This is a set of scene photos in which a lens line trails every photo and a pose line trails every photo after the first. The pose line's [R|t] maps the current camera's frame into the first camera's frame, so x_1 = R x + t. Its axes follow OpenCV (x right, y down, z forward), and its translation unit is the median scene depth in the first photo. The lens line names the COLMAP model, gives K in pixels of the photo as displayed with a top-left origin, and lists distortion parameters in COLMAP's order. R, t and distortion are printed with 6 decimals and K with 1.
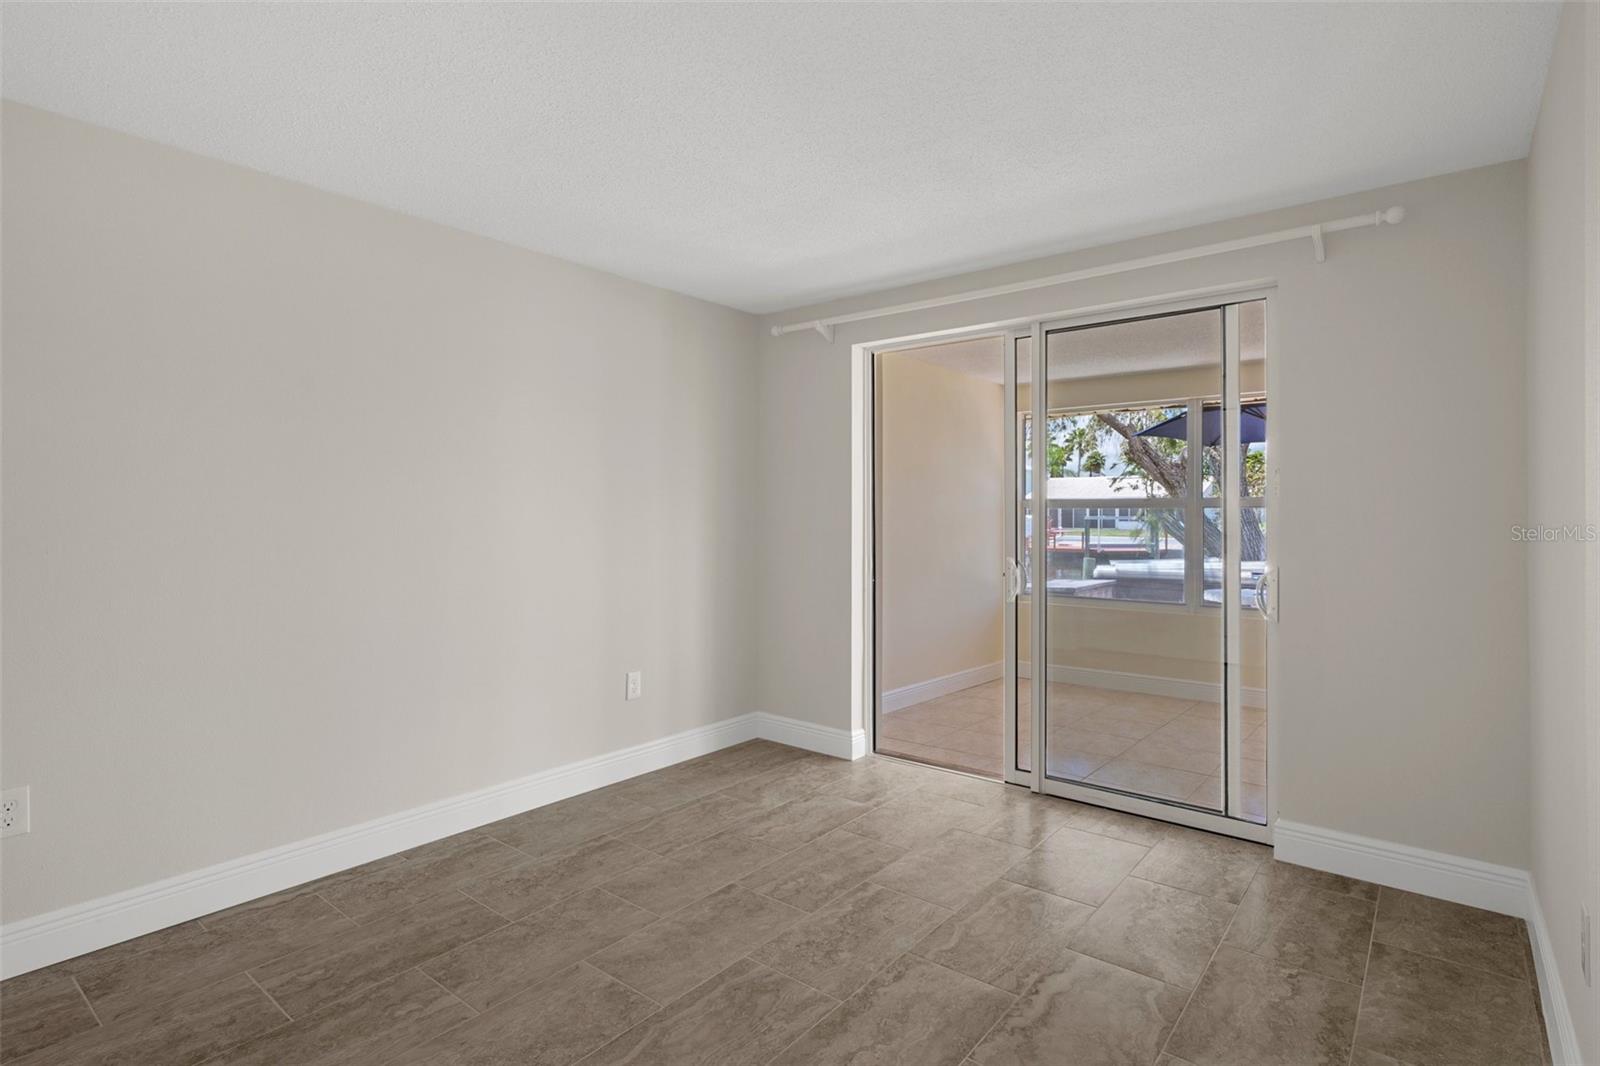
lens RADIAL K [[795.0, 0, 801.5], [0, 795.0, 563.2], [0, 0, 1]] dist [-0.002502, 0.000774]
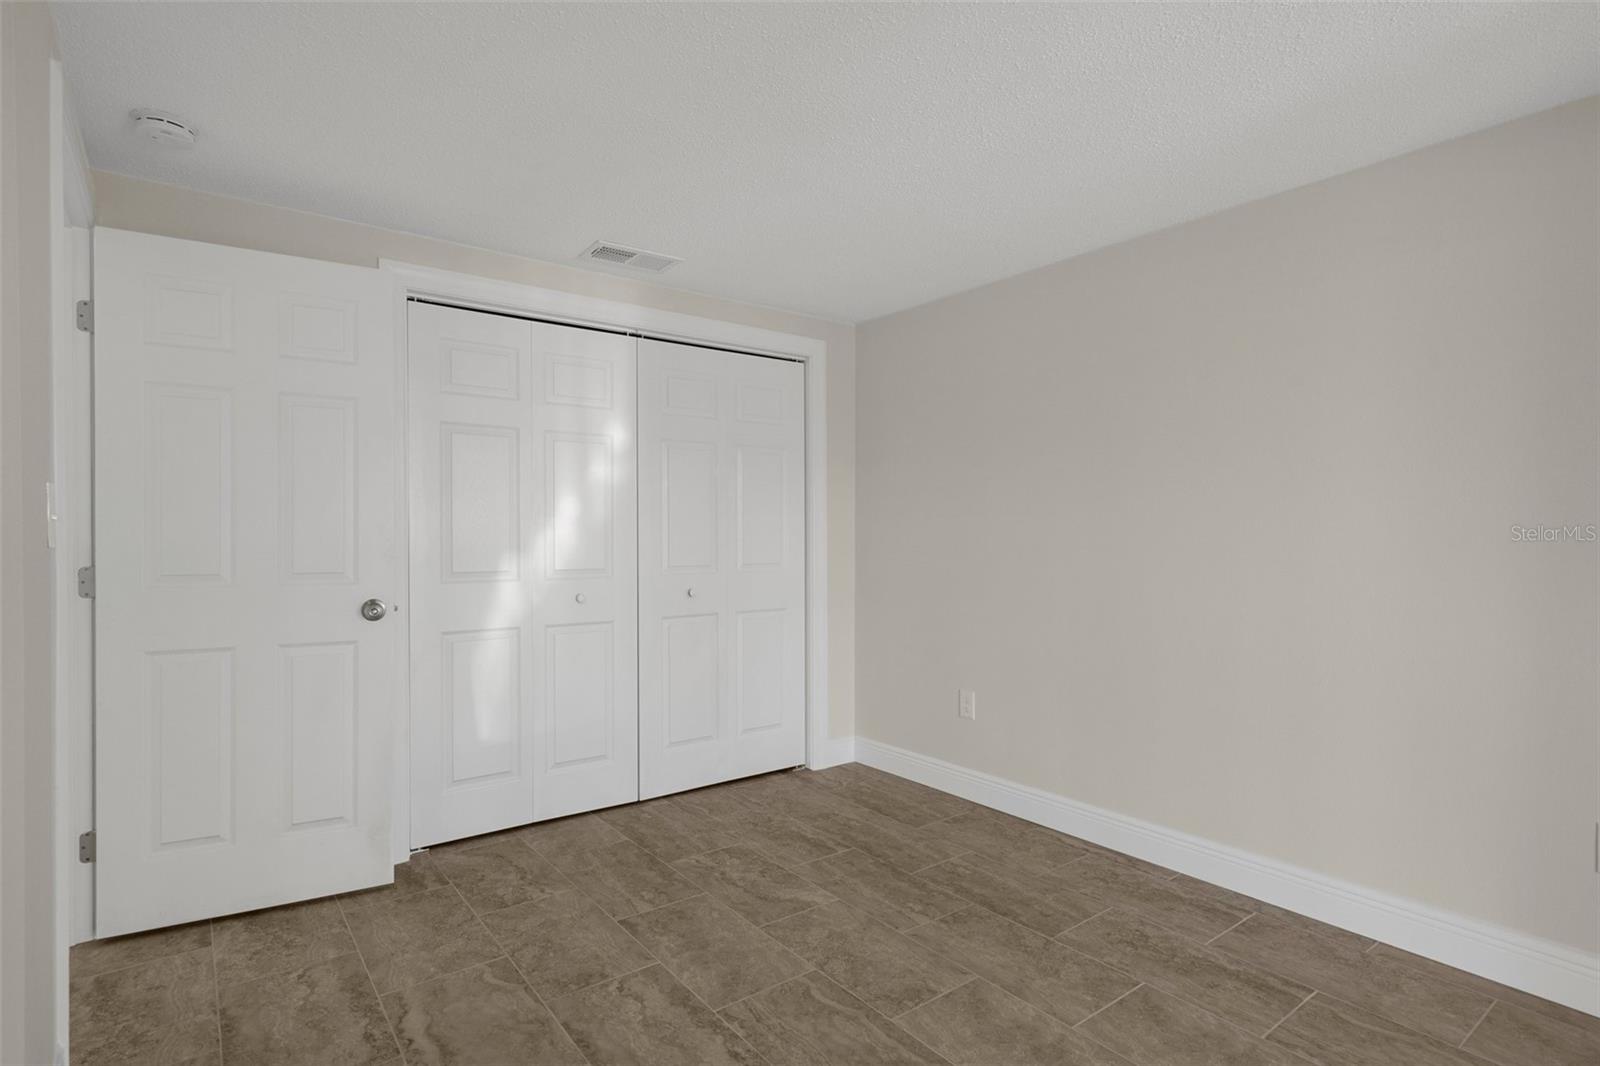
lens RADIAL K [[795.0, 0, 788.4], [0, 795.0, 528.5], [0, 0, 1]] dist [-0.002502, 0.000774]
pose [[-0.254653, -0.011146, -0.966968, 0.641772], [-0.059654, 0.998210, 0.004203, -0.041712], [0.965191, 0.058754, -0.254862, 0.845240]]
